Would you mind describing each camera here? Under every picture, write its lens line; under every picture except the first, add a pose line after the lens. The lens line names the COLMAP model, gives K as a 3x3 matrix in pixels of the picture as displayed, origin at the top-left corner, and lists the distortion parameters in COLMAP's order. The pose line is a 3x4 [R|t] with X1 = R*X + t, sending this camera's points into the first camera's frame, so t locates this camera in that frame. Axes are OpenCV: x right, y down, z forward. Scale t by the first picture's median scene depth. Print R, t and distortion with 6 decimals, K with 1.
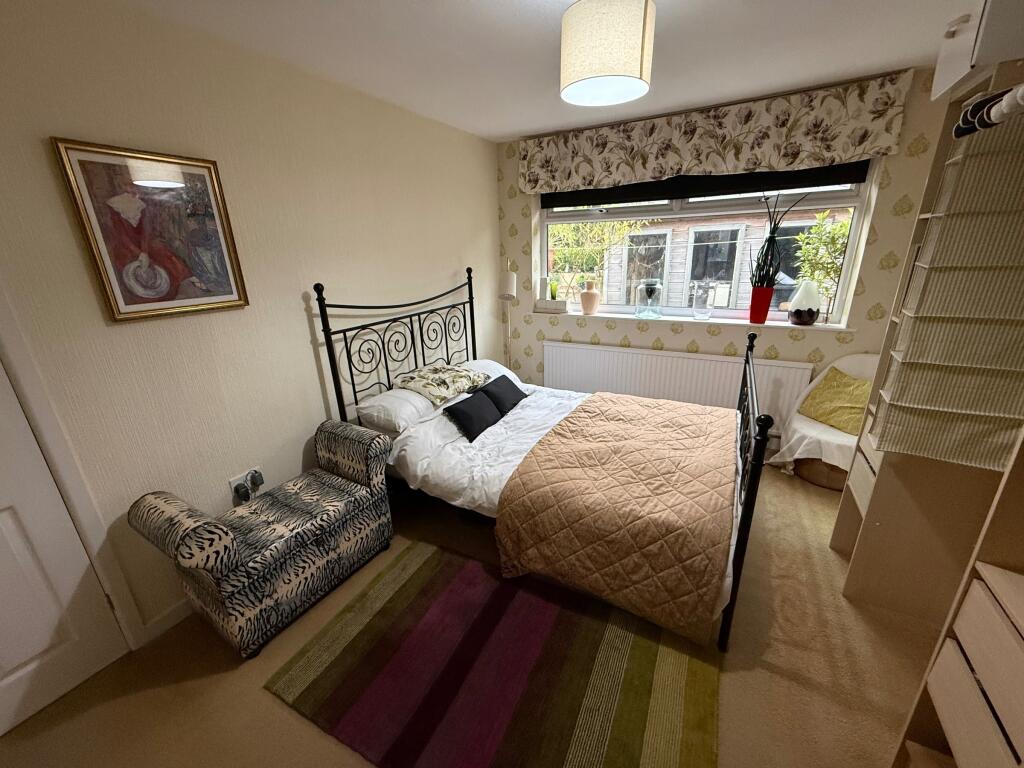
lens RADIAL K [[406.1, 0, 510.6], [0, 406.1, 384.9], [0, 0, 1]] dist [-0.003387, -0.000266]
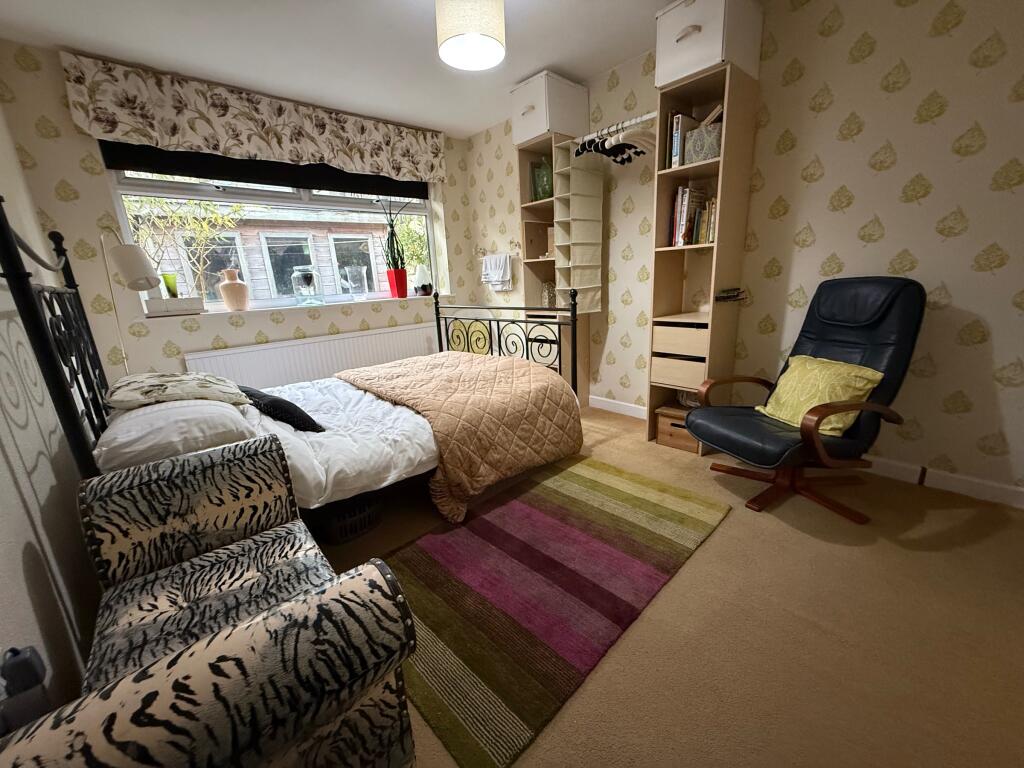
lens RADIAL K [[406.1, 0, 510.6], [0, 406.1, 384.9], [0, 0, 1]] dist [-0.003387, -0.000266]
pose [[0.317890, -0.225773, 0.920854, -0.560044], [0.338353, 0.934298, 0.112266, 0.079960], [-0.885699, 0.275886, 0.373395, 0.331167]]
